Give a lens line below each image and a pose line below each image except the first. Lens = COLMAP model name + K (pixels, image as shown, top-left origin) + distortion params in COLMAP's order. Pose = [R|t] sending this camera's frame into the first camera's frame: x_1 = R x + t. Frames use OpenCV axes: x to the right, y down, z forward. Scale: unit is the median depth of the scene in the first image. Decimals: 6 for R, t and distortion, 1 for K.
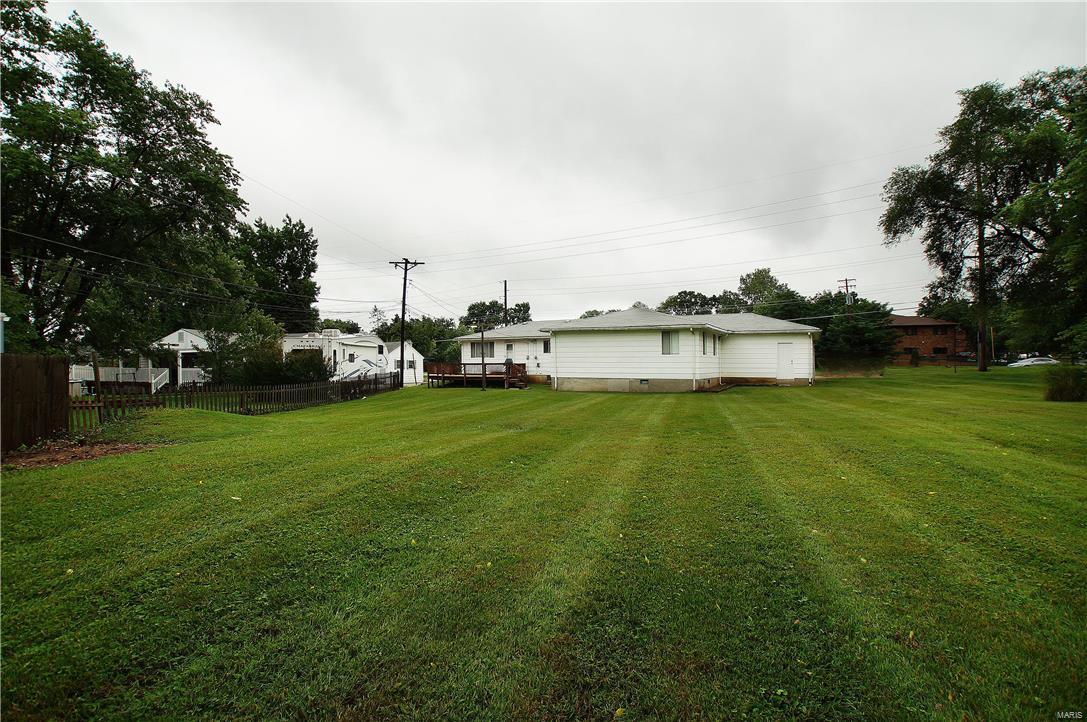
lens RADIAL K [[525.0, 0, 541.2], [0, 525.0, 359.4], [0, 0, 1]] dist [-0.031161, 0.004864]
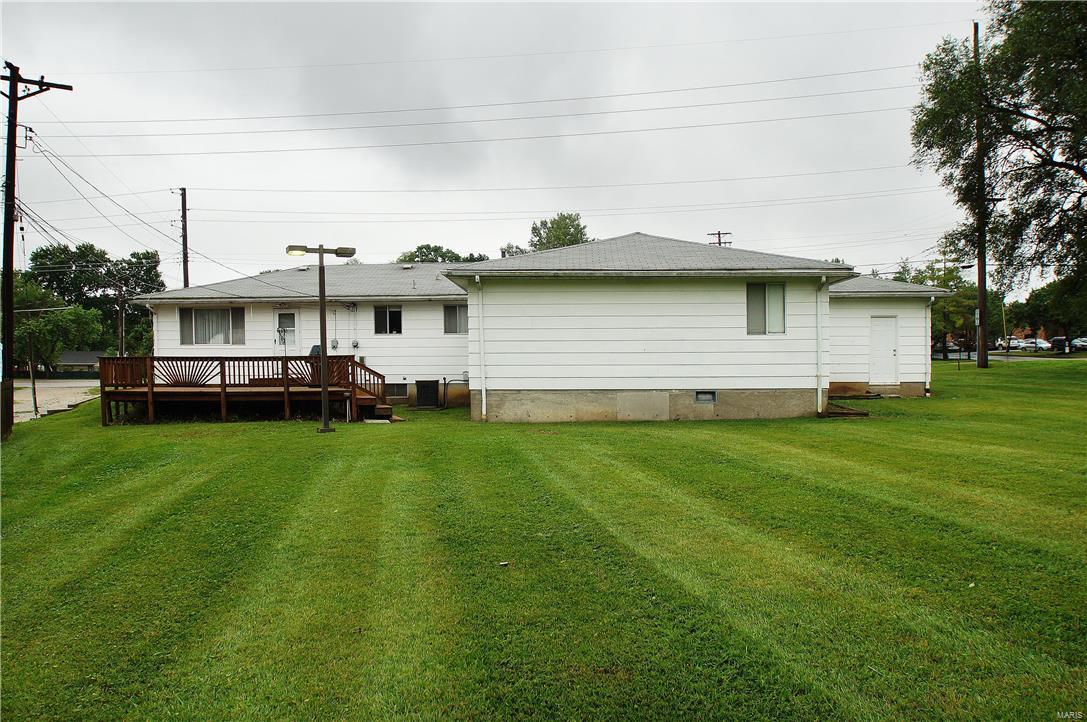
lens RADIAL K [[824.7, 0, 547.0], [0, 824.7, 363.4], [0, 0, 1]] dist [-0.039258, 0.014260]
pose [[0.901428, -0.006723, 0.432877, -0.171288], [0.002404, 0.999942, 0.010524, 0.005831], [-0.432923, -0.008446, 0.901392, 0.340611]]
